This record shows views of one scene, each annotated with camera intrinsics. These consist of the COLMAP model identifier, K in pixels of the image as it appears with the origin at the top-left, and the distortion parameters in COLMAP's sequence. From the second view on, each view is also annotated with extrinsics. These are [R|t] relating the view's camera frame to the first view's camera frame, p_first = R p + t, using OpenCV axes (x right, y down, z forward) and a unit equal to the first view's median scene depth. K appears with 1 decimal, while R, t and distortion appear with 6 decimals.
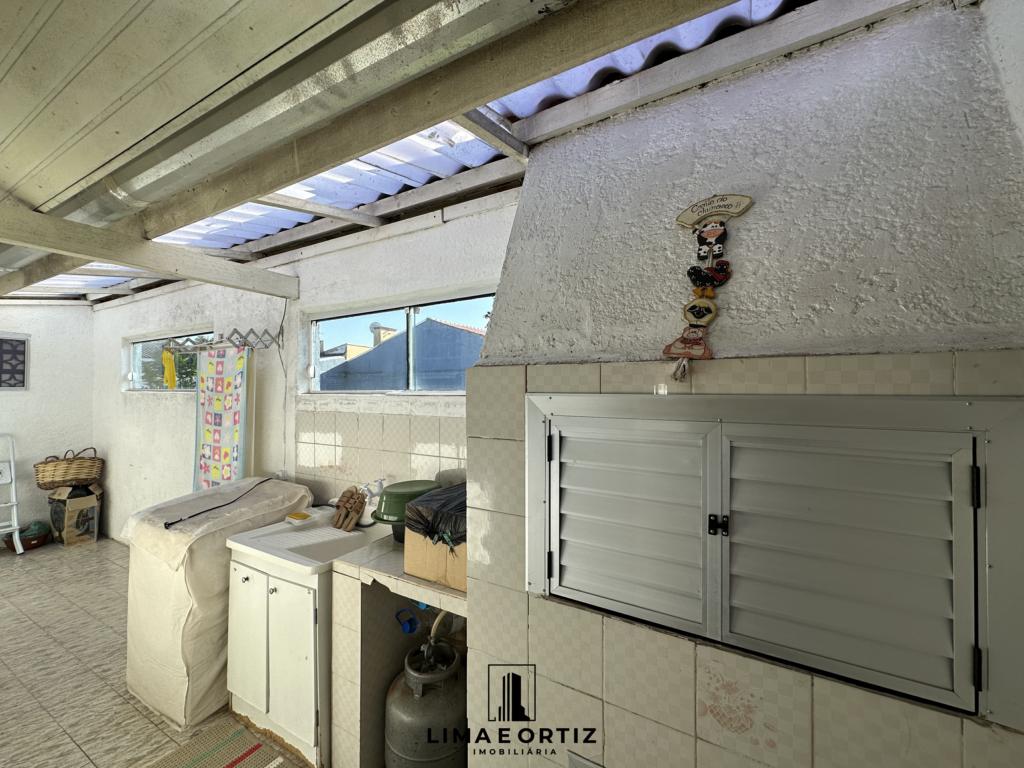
lens RADIAL K [[407.9, 0, 511.9], [0, 407.9, 383.7], [0, 0, 1]] dist [-0.005988, 0.000761]
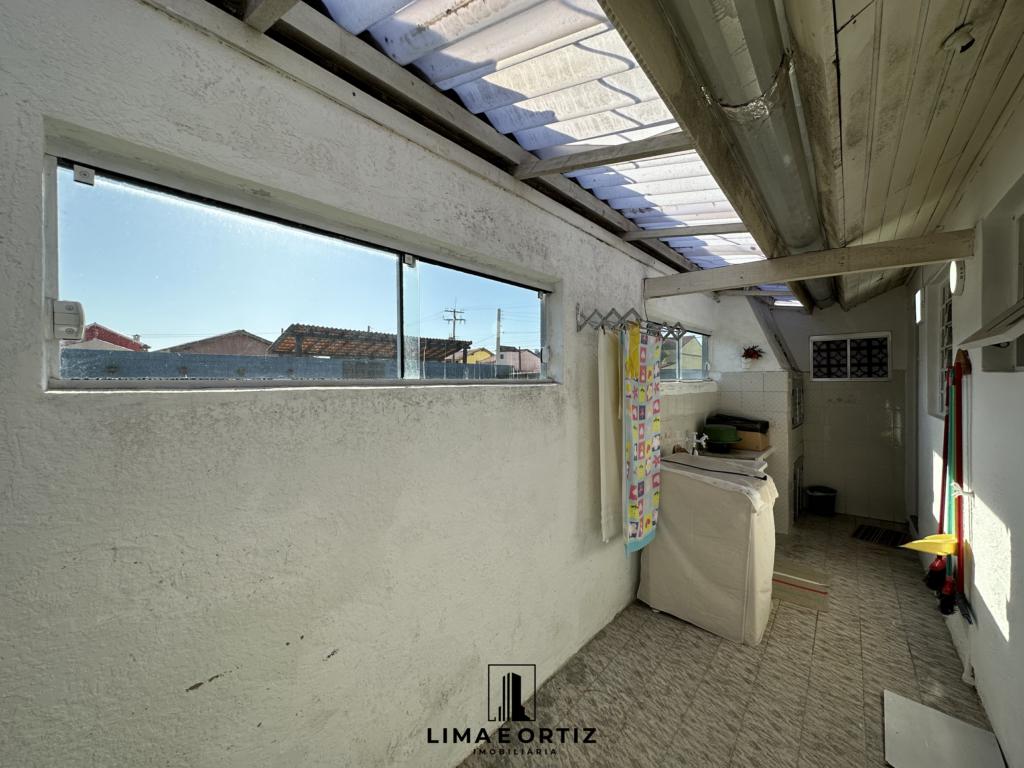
lens RADIAL K [[407.9, 0, 514.3], [0, 407.9, 381.9], [0, 0, 1]] dist [-0.005988, 0.000761]
pose [[0.194320, -0.005731, 0.980921, -2.042531], [-0.006217, 0.999956, 0.007074, 0.020490], [-0.980918, -0.007473, 0.194276, 1.358297]]
